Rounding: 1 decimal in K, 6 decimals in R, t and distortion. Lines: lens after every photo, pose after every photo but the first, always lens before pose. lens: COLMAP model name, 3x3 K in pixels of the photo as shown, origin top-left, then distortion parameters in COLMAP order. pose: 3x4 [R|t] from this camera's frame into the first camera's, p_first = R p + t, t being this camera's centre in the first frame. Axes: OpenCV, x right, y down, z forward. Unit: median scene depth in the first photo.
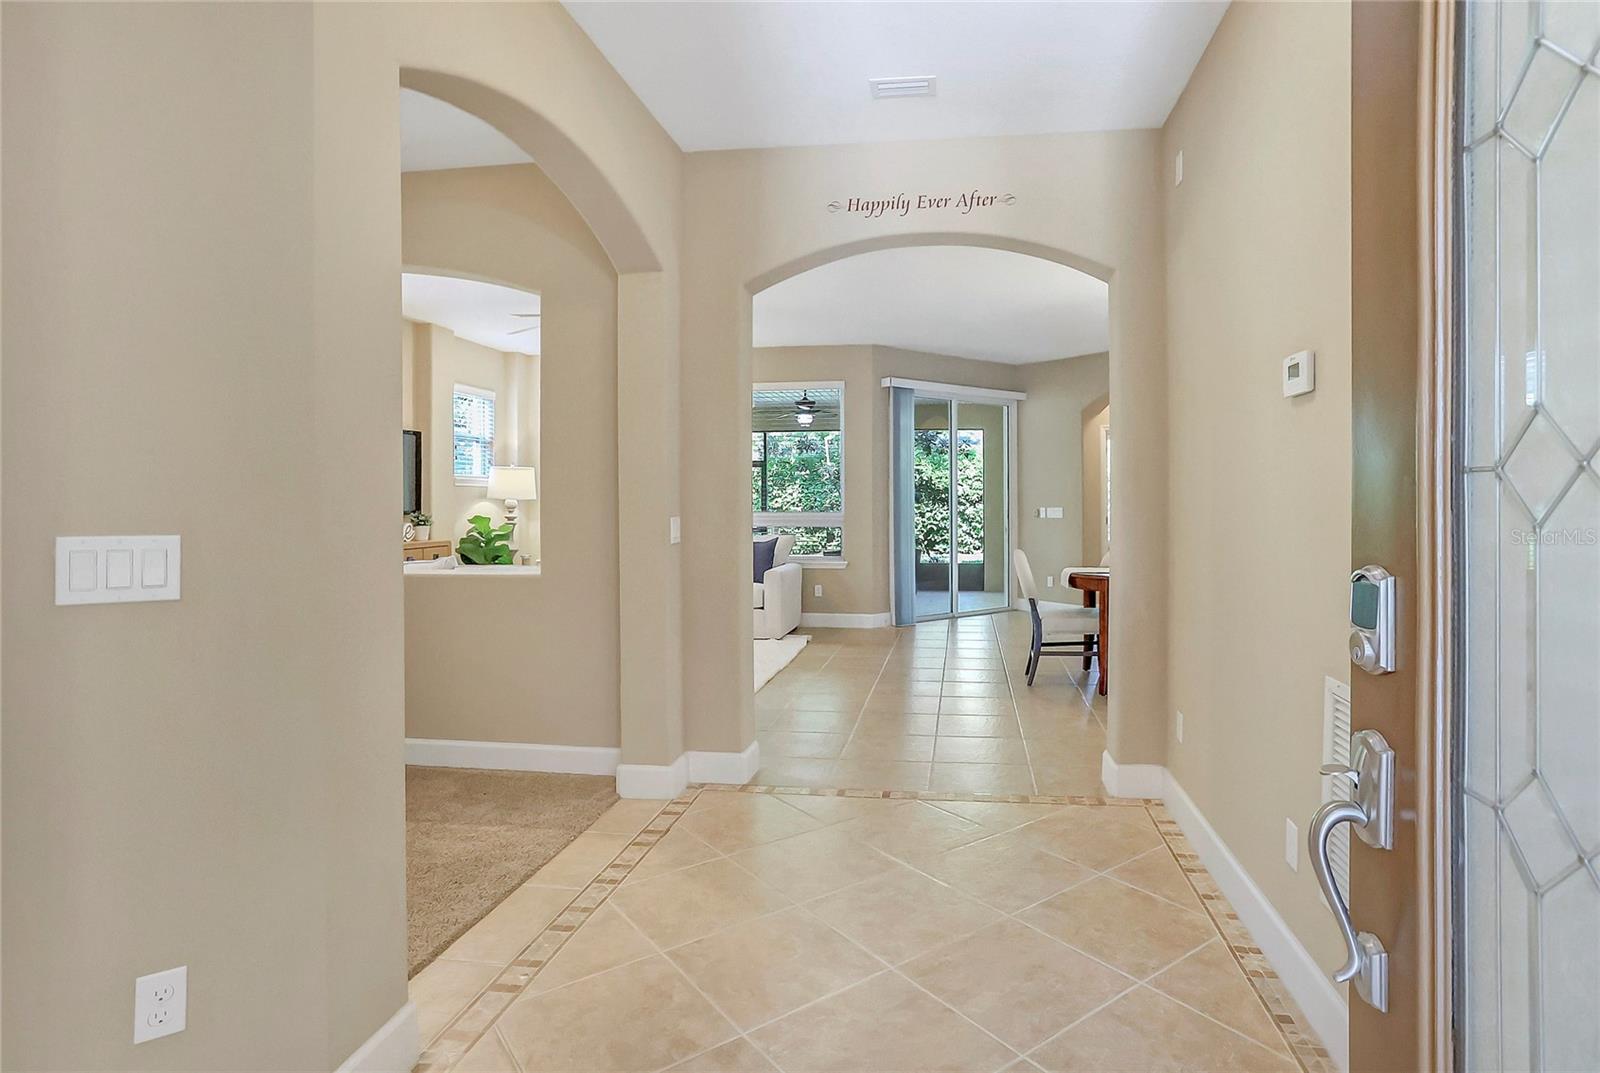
lens RADIAL K [[830.1, 0, 812.8], [0, 830.1, 530.5], [0, 0, 1]] dist [-0.063455, 0.030254]
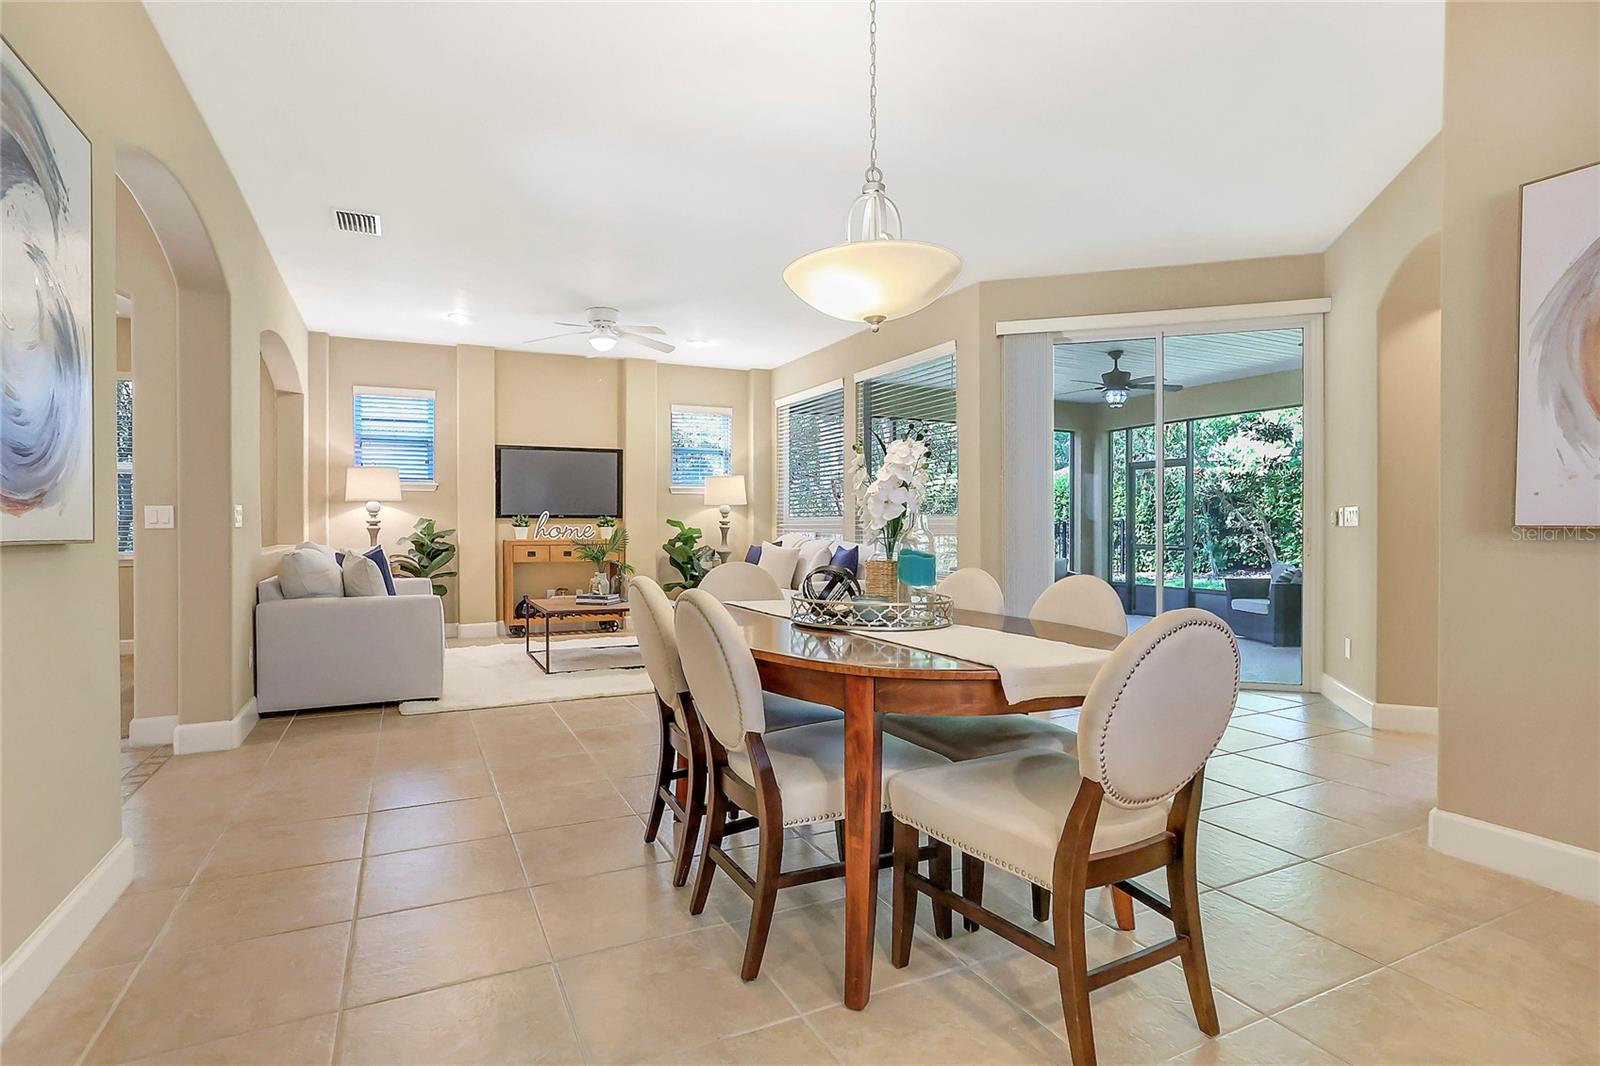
lens RADIAL K [[784.3, 0, 794.1], [0, 784.3, 520.8], [0, 0, 1]] dist [-0.061550, 0.035709]
pose [[0.570468, -0.002220, -0.821317, 0.505852], [-0.030757, 0.999237, -0.024064, 0.004046], [0.820743, 0.038989, 0.569965, 0.453868]]
